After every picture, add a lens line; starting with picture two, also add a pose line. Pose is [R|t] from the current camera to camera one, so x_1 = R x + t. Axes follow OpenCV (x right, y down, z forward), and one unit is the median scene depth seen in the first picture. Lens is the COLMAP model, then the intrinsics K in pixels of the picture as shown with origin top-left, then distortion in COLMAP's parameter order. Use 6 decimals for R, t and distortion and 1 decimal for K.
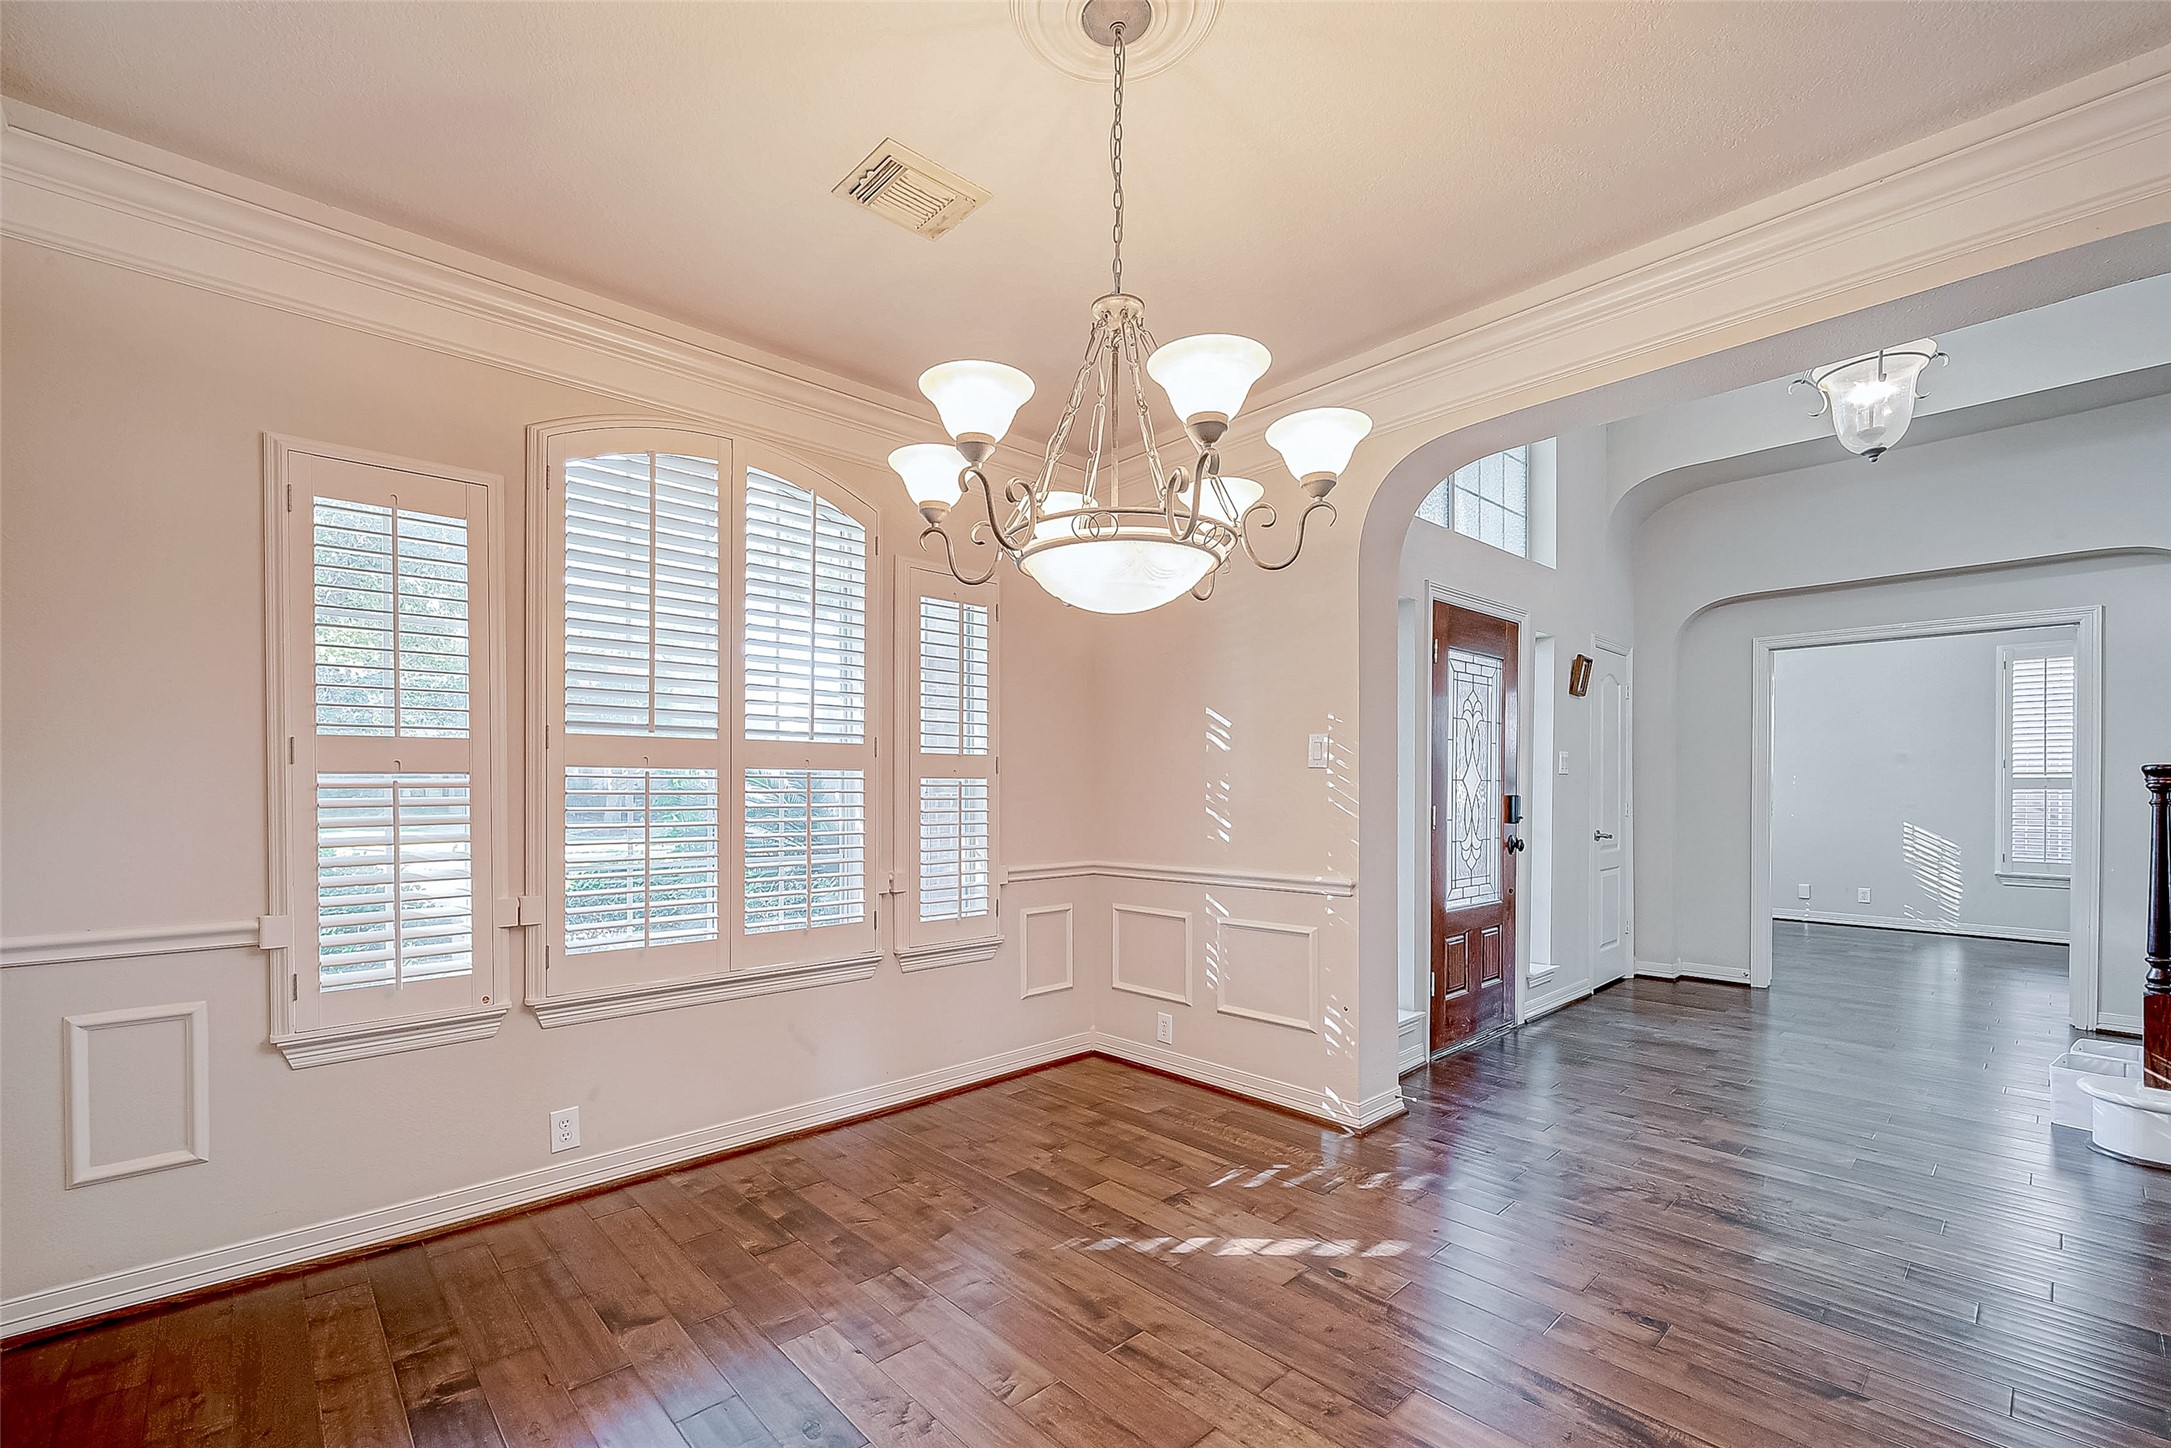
lens RADIAL K [[938.4, 0, 1090.3], [0, 938.4, 802.3], [0, 0, 1]] dist [-0.000863, -0.000188]
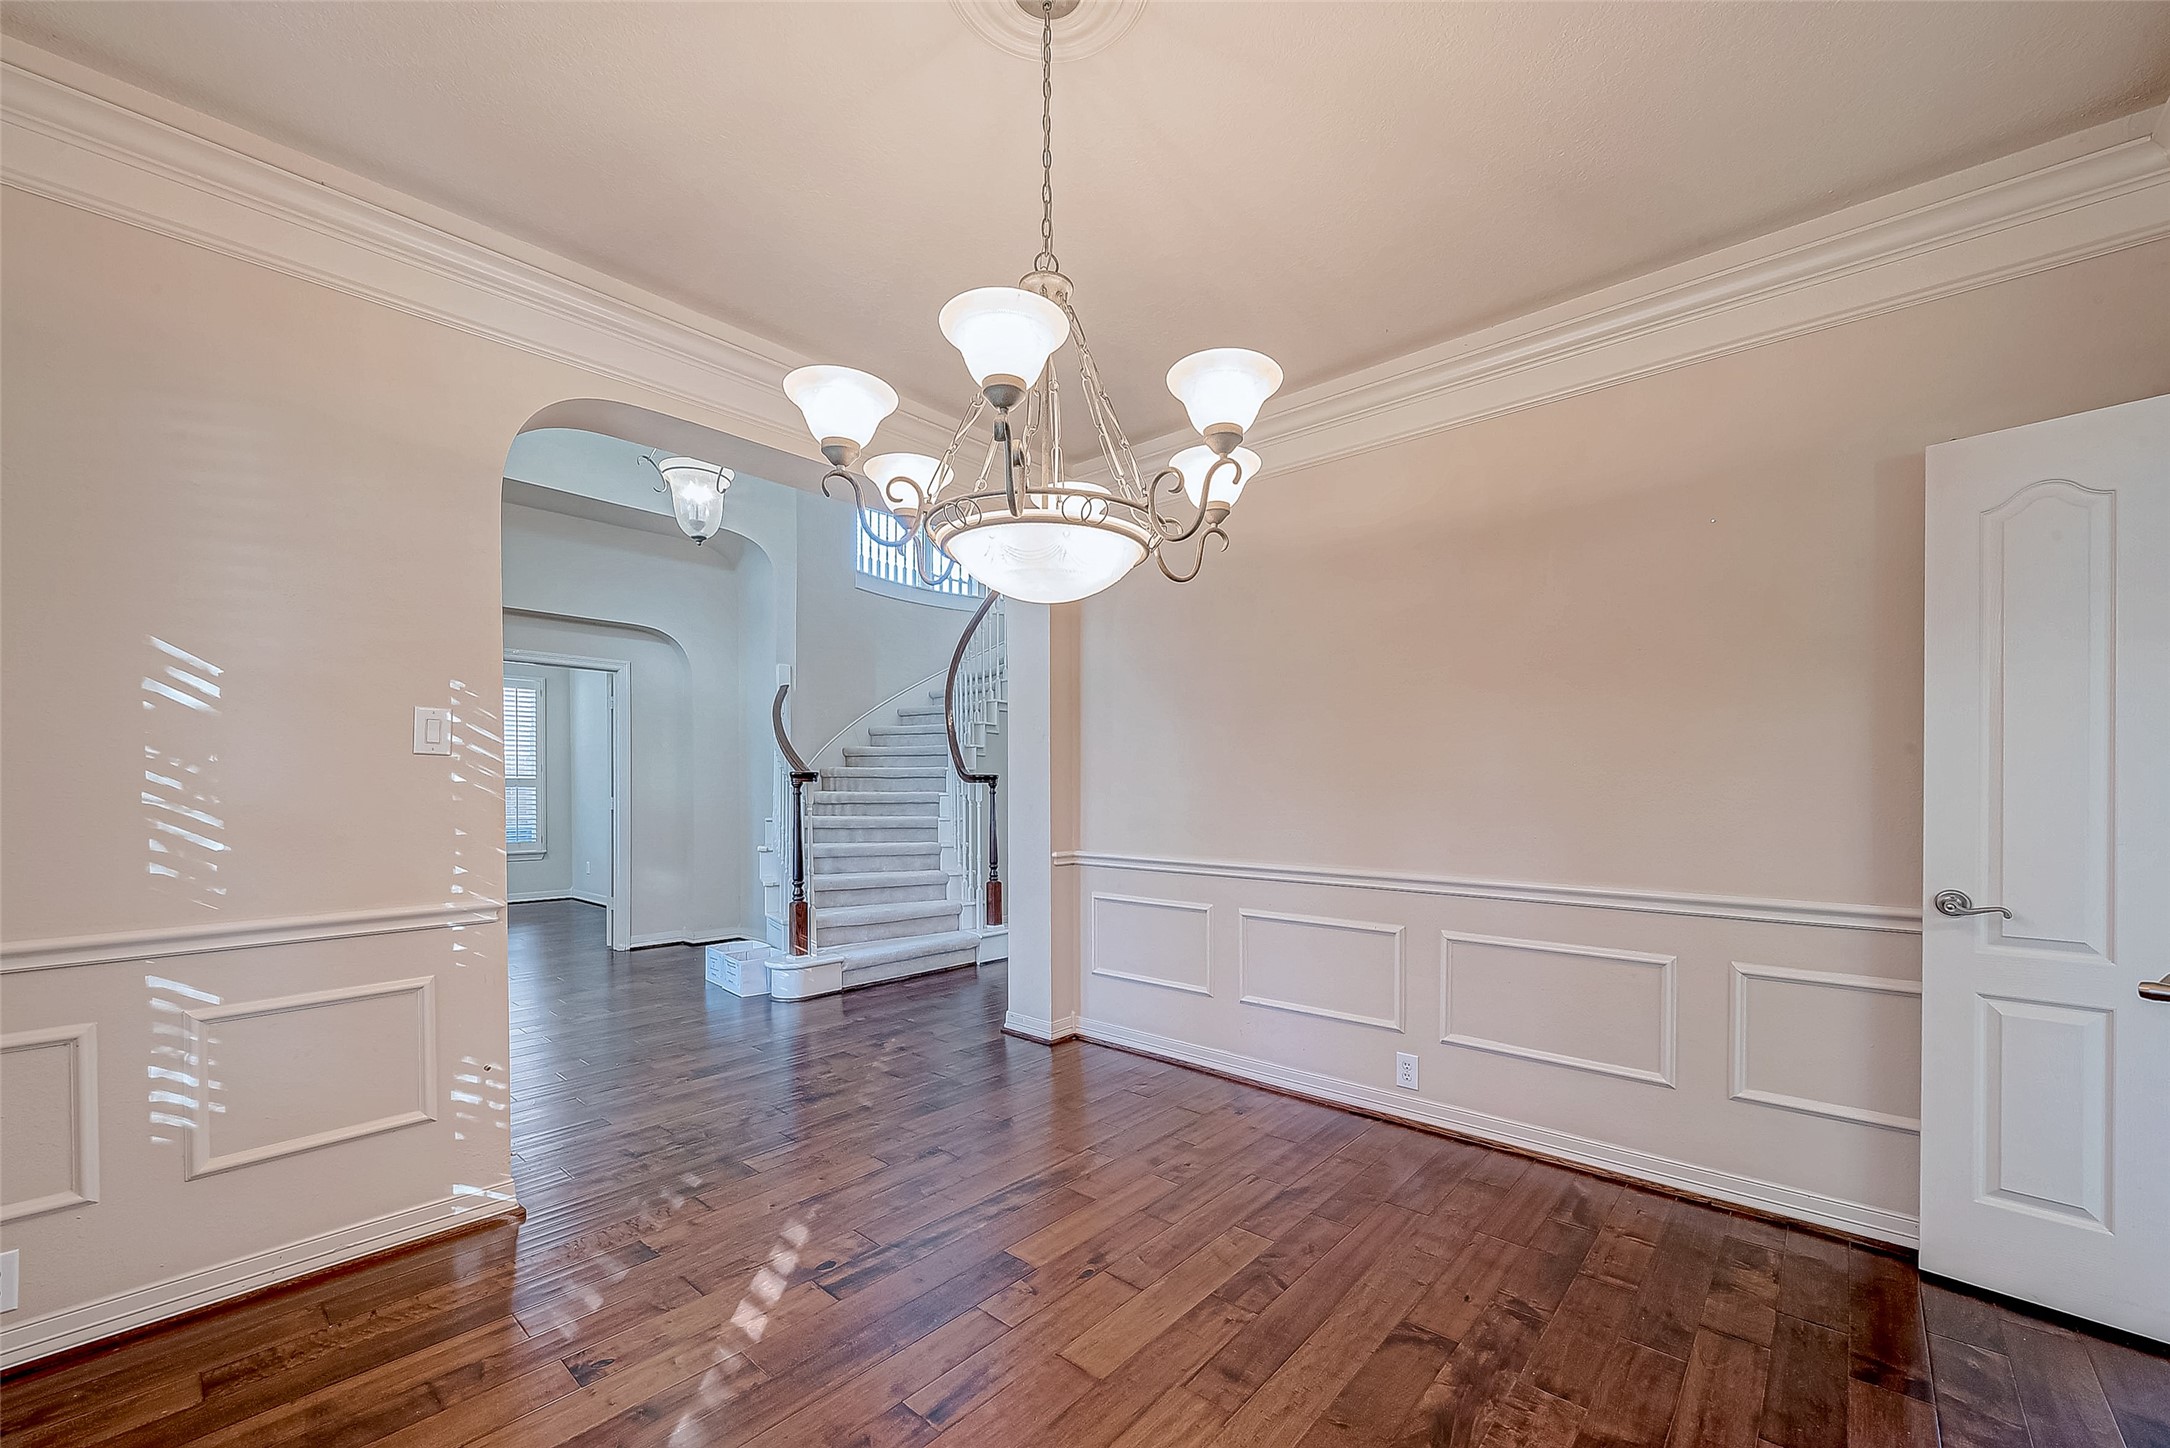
lens RADIAL K [[867.5, 0, 1080.6], [0, 867.5, 801.1], [0, 0, 1]] dist [-0.000390, -0.000143]
pose [[-0.101438, -0.014094, 0.994742, -0.480339], [0.015203, 0.999761, 0.015715, -0.003417], [-0.994726, 0.016717, -0.101199, 0.576762]]
